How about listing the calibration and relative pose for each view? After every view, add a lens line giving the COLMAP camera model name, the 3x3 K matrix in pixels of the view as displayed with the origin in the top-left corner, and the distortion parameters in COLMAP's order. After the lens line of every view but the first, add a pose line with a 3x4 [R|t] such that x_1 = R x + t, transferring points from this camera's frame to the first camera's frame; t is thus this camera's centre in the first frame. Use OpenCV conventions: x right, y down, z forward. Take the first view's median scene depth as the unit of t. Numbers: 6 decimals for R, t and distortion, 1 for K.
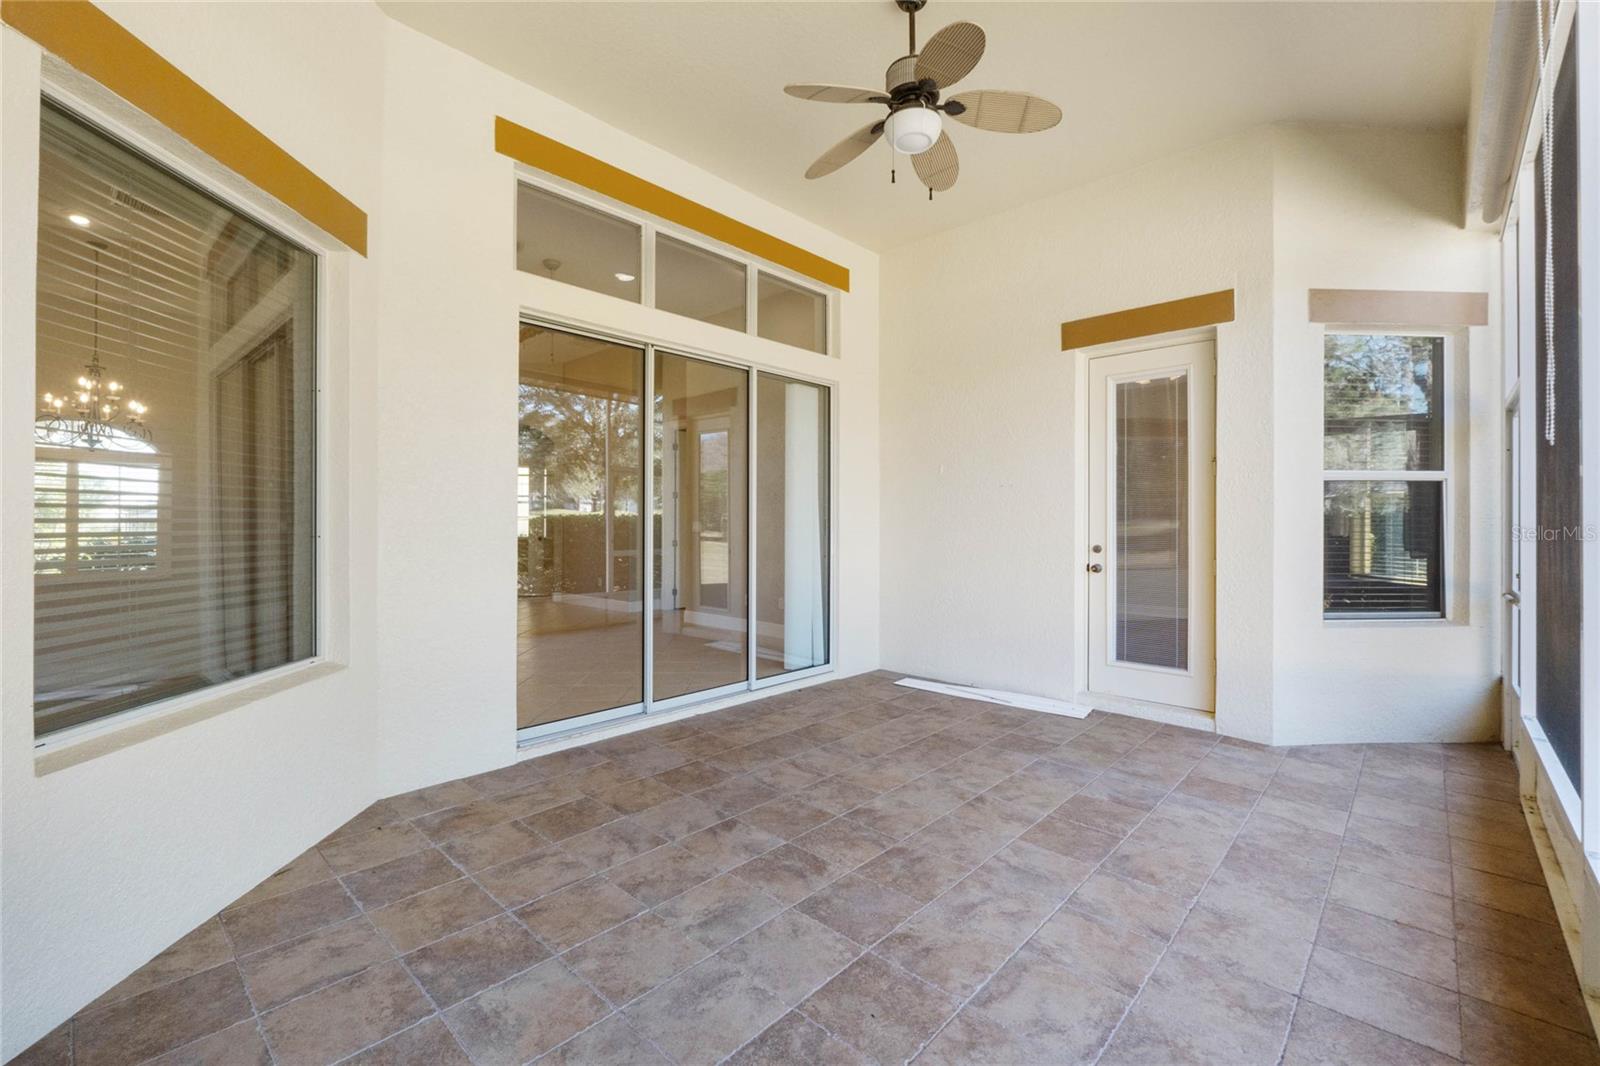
lens RADIAL K [[681.1, 0, 803.6], [0, 681.1, 519.2], [0, 0, 1]] dist [0.007395, -0.004629]
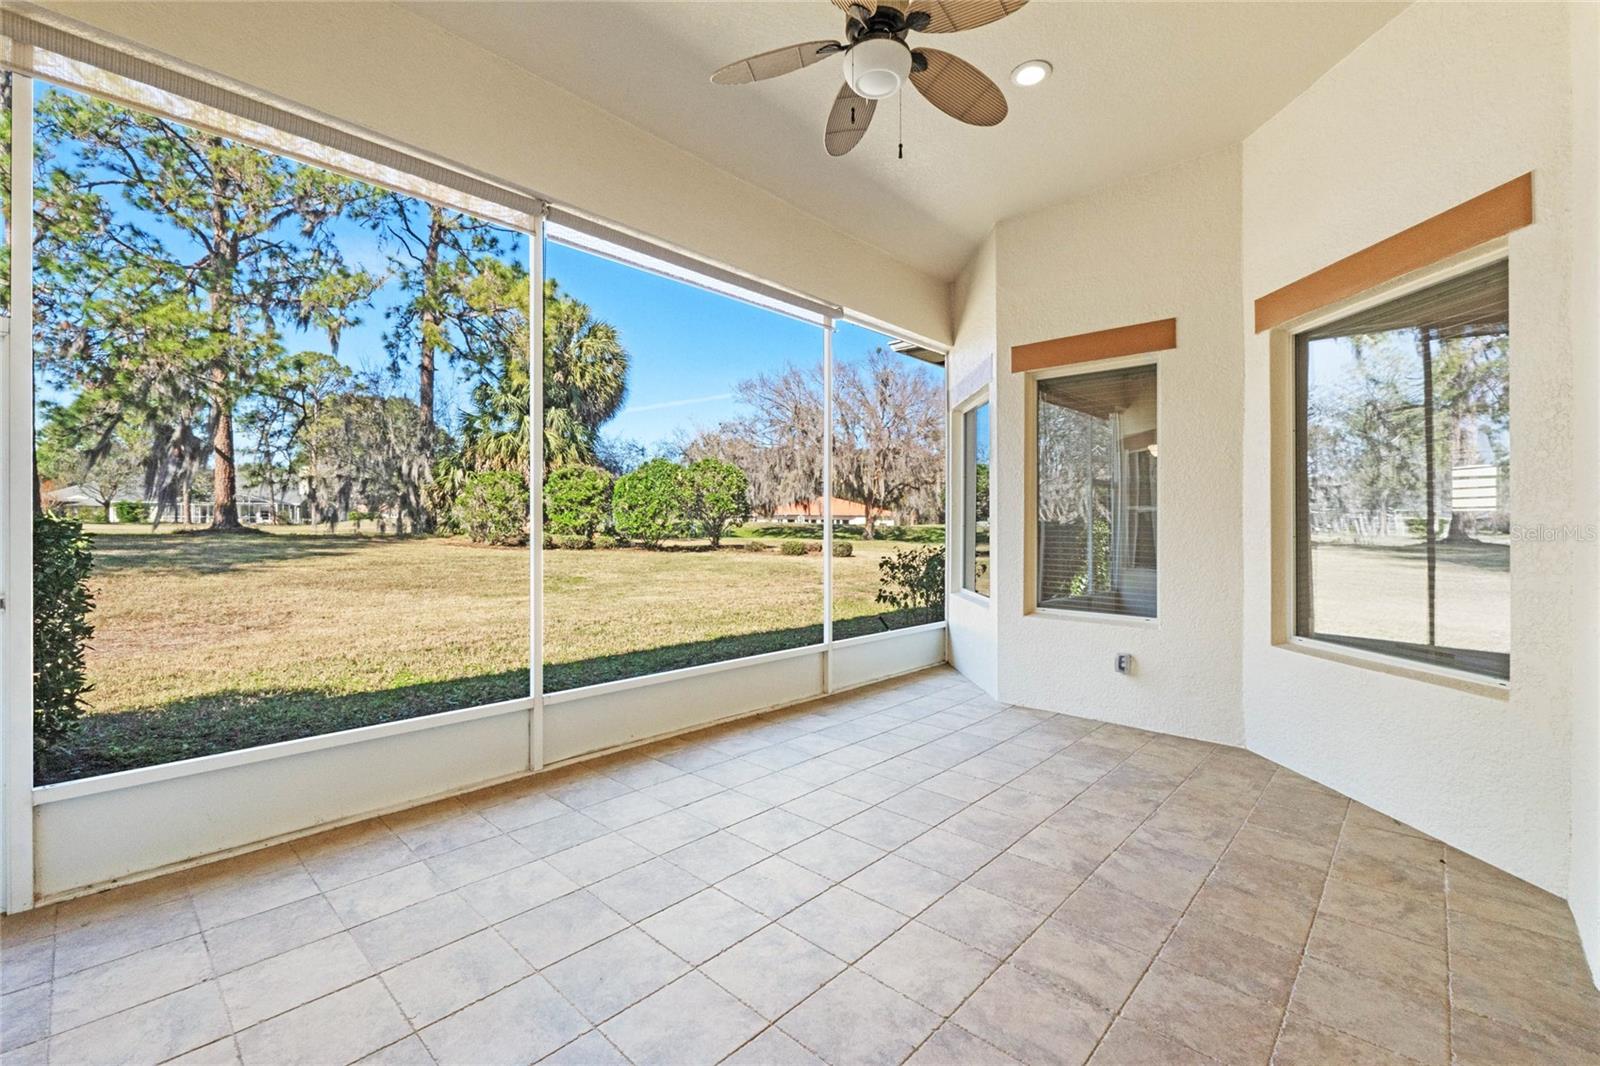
lens RADIAL K [[681.1, 0, 803.6], [0, 681.1, 519.2], [0, 0, 1]] dist [0.007395, -0.004629]
pose [[-0.999914, -0.012282, 0.004642, 0.283899], [-0.012334, 0.999859, -0.011369, -0.001820], [-0.004502, -0.011426, -0.999925, 2.075304]]
